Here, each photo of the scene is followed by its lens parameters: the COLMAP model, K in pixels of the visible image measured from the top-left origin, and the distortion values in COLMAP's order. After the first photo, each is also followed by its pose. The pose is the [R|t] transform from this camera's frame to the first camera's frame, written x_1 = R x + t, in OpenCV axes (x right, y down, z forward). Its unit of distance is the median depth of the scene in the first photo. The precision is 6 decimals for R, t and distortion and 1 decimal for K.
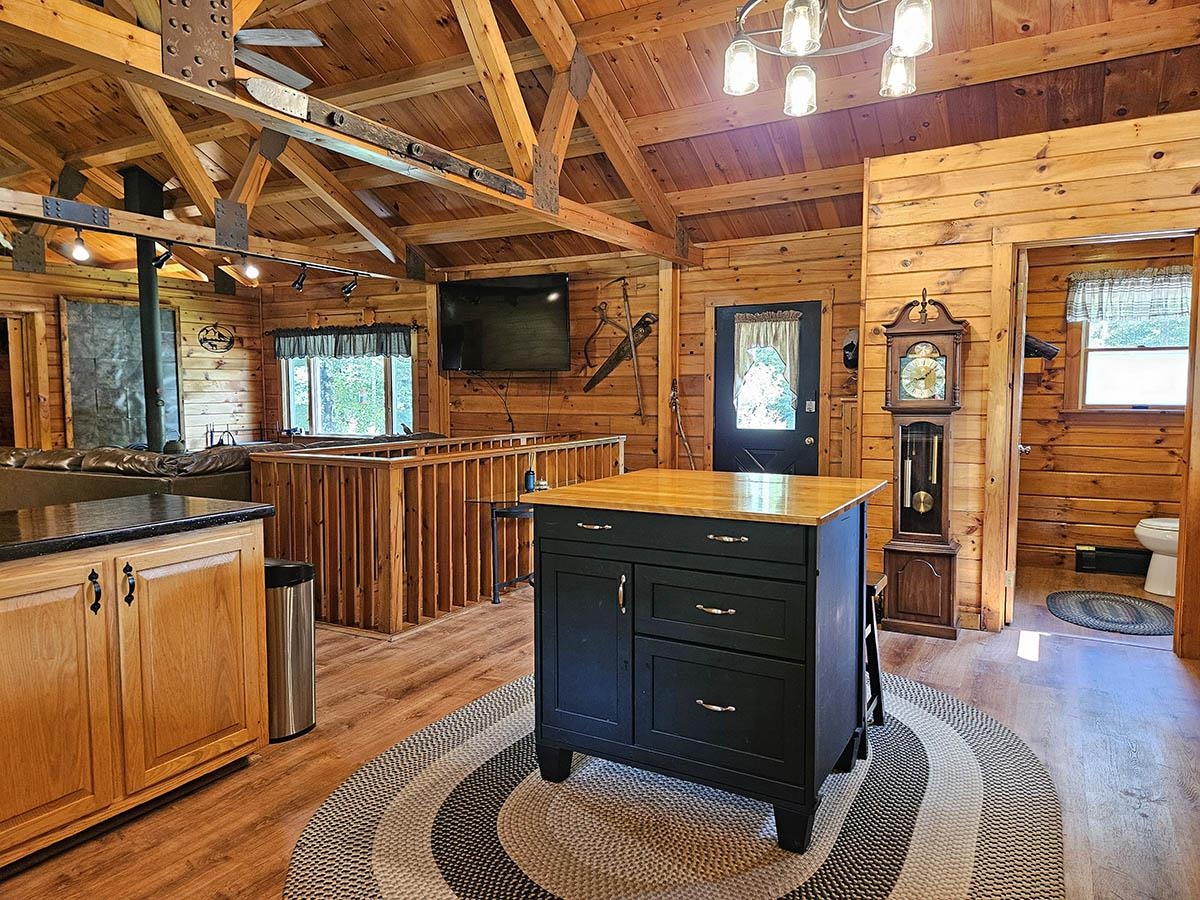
lens RADIAL K [[806.6, 0, 600.0], [0, 806.6, 450.0], [0, 0, 1]] dist [0.037375, -0.004051]
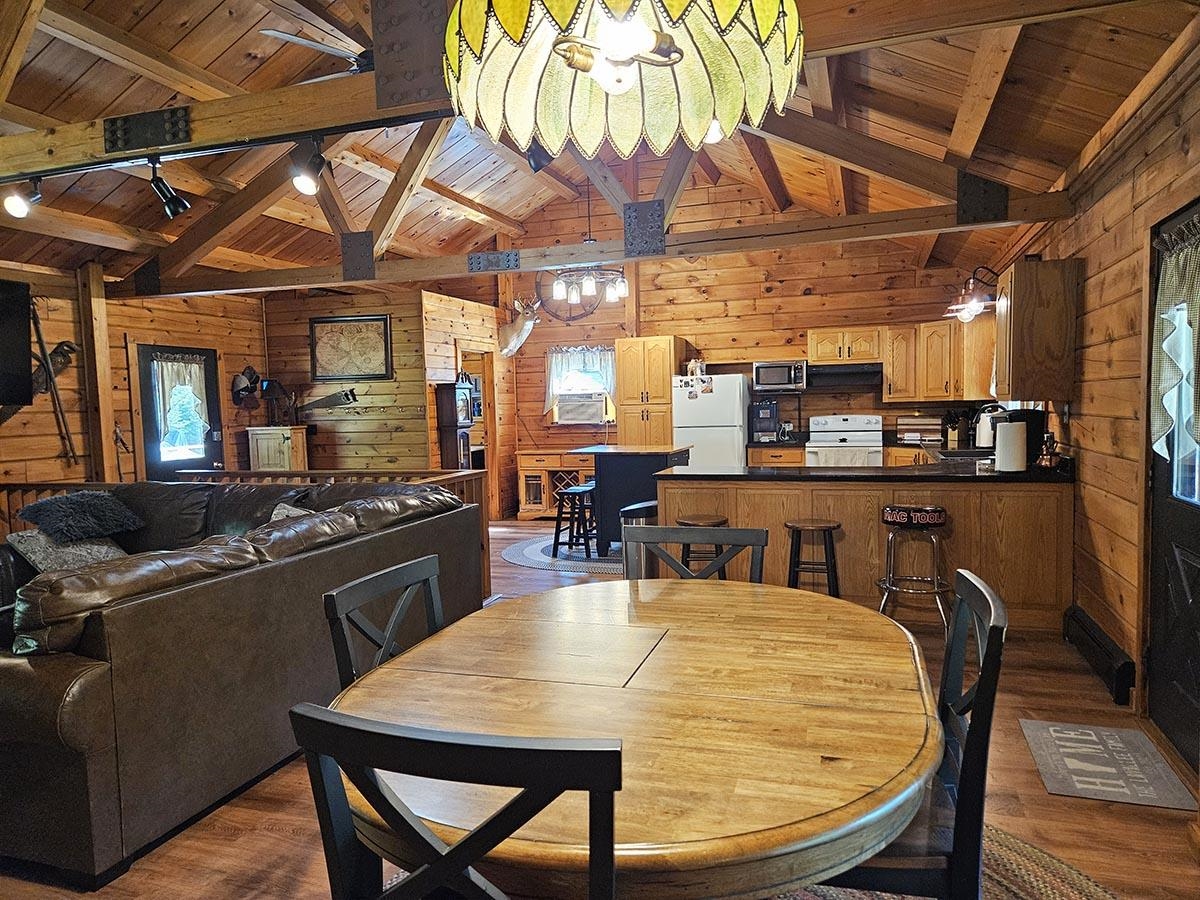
lens RADIAL K [[806.6, 0, 600.0], [0, 806.6, 450.0], [0, 0, 1]] dist [0.037375, -0.004051]
pose [[-0.189870, -0.050307, 0.980520, -0.996507], [0.096572, 0.992887, 0.069642, -0.060475], [-0.977048, 0.107914, -0.183661, 0.645010]]
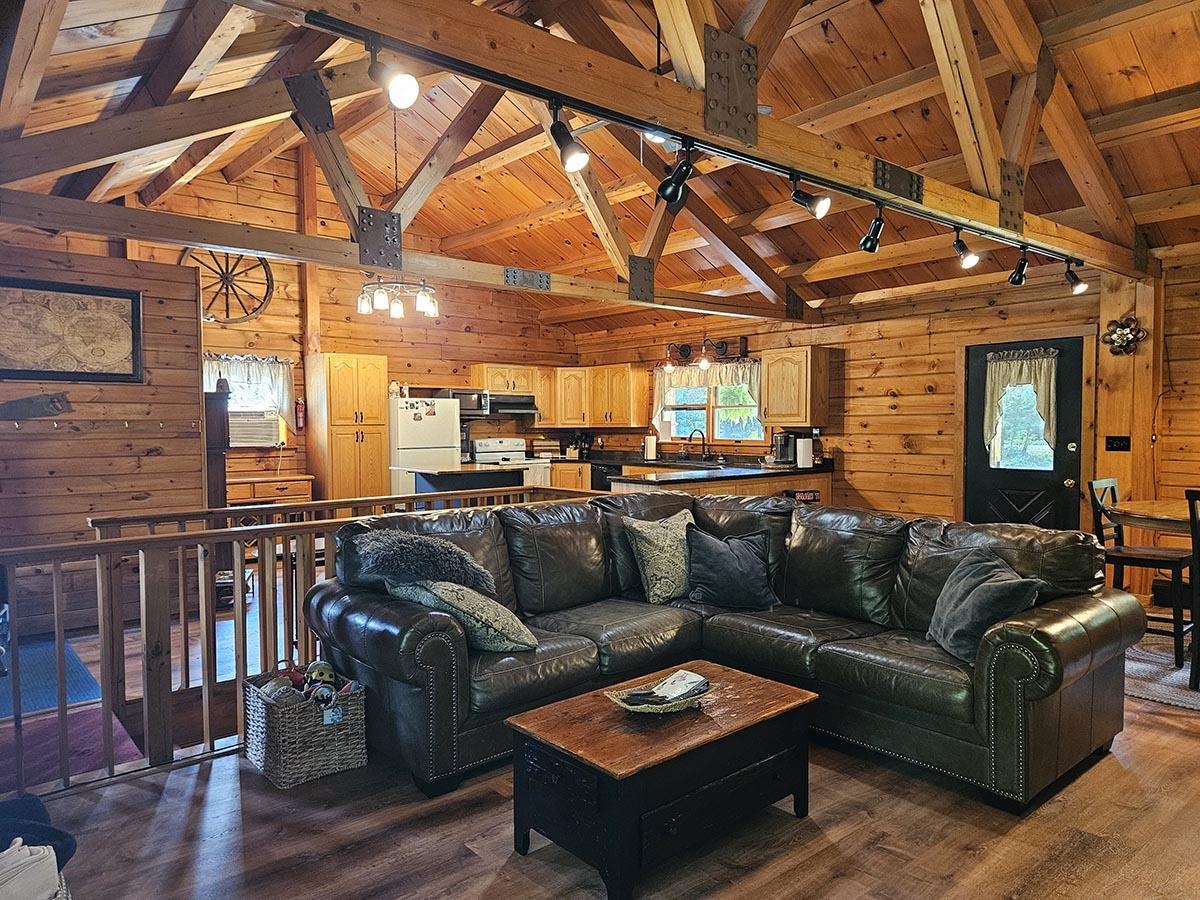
lens RADIAL K [[806.6, 0, 600.0], [0, 806.6, 450.0], [0, 0, 1]] dist [0.037375, -0.004051]
pose [[-0.941817, -0.004281, 0.336098, -0.503337], [0.031244, 0.994475, 0.100219, -0.110398], [-0.334670, 0.104889, -0.936480, 1.358905]]
